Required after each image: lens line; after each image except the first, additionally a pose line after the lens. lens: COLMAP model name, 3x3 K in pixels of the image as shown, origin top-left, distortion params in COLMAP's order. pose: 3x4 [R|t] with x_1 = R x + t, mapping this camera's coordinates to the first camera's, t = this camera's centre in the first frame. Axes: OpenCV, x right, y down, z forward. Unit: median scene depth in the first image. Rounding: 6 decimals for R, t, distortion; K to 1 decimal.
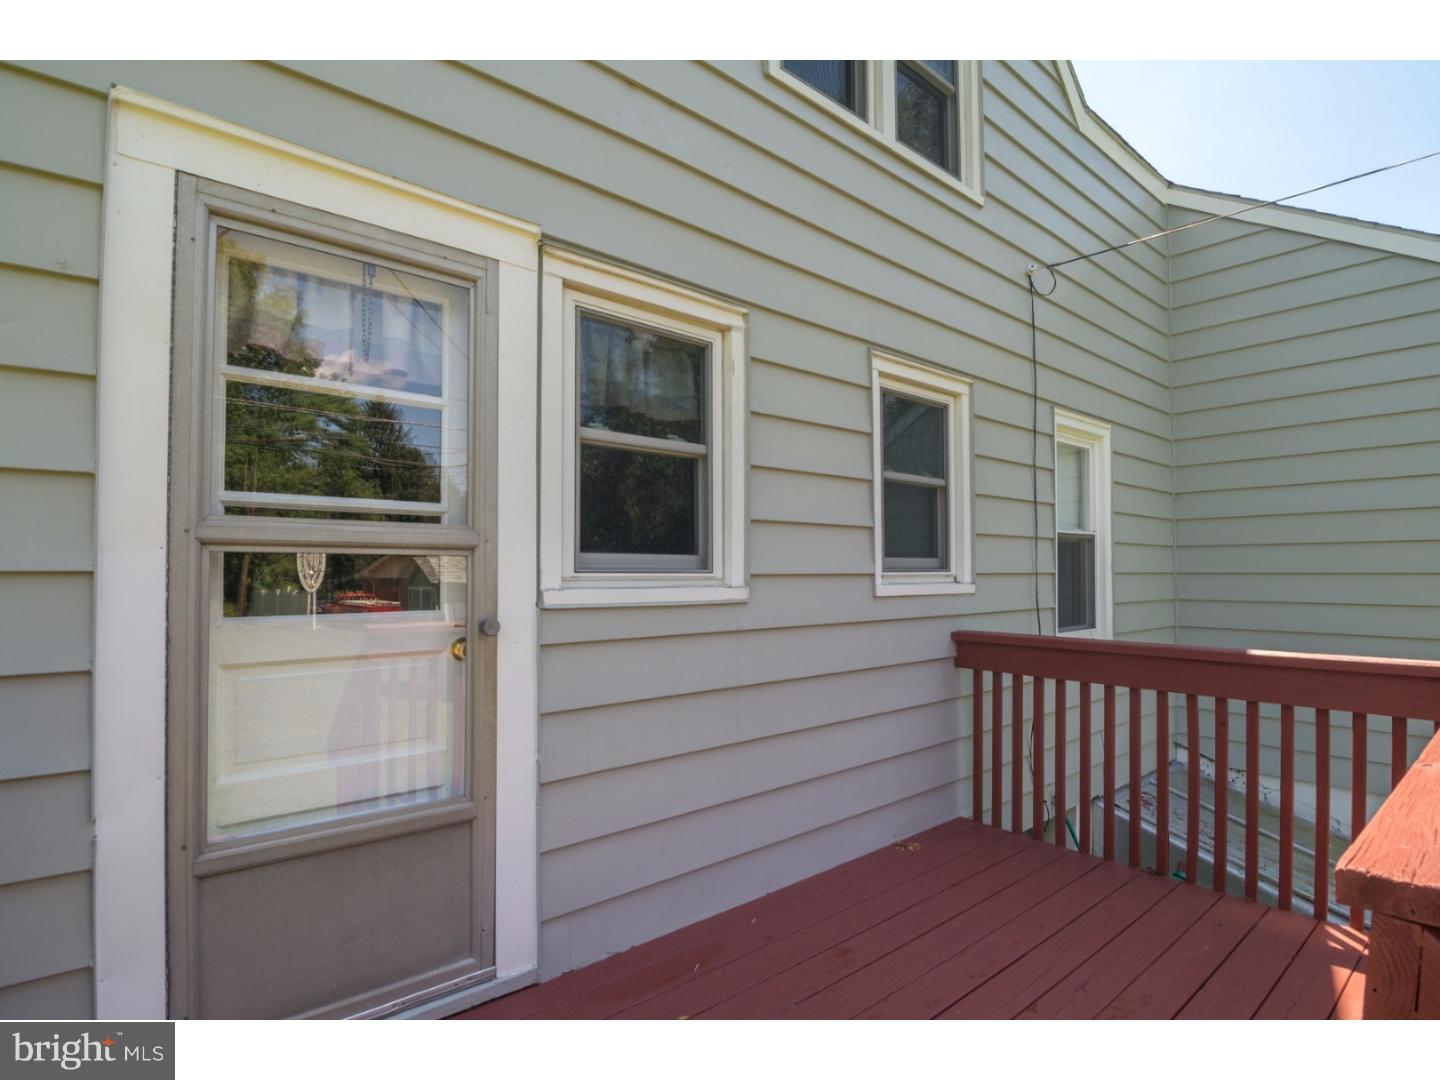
lens RADIAL K [[716.8, 0, 721.0], [0, 716.8, 549.3], [0, 0, 1]] dist [-0.004831, -0.002025]
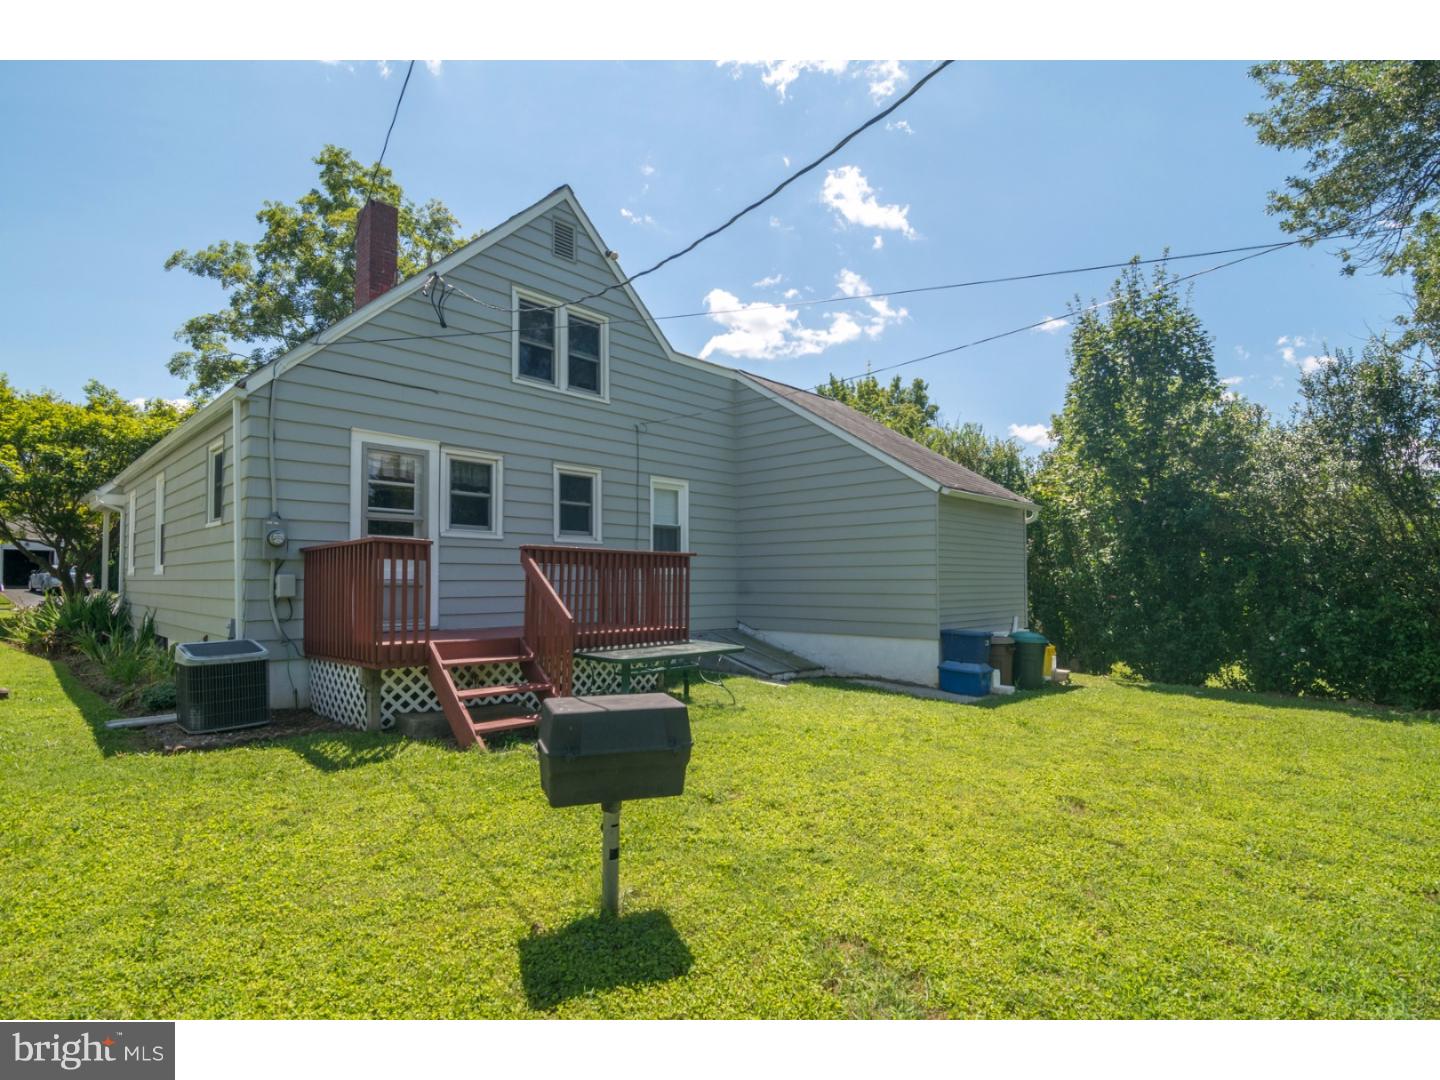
lens RADIAL K [[716.8, 0, 717.7], [0, 716.8, 549.2], [0, 0, 1]] dist [-0.004831, -0.002025]
pose [[0.995647, 0.000254, 0.093206, 0.735612], [0.001887, 0.999737, -0.022876, 0.197873], [-0.093188, 0.022953, 0.995384, -2.492516]]
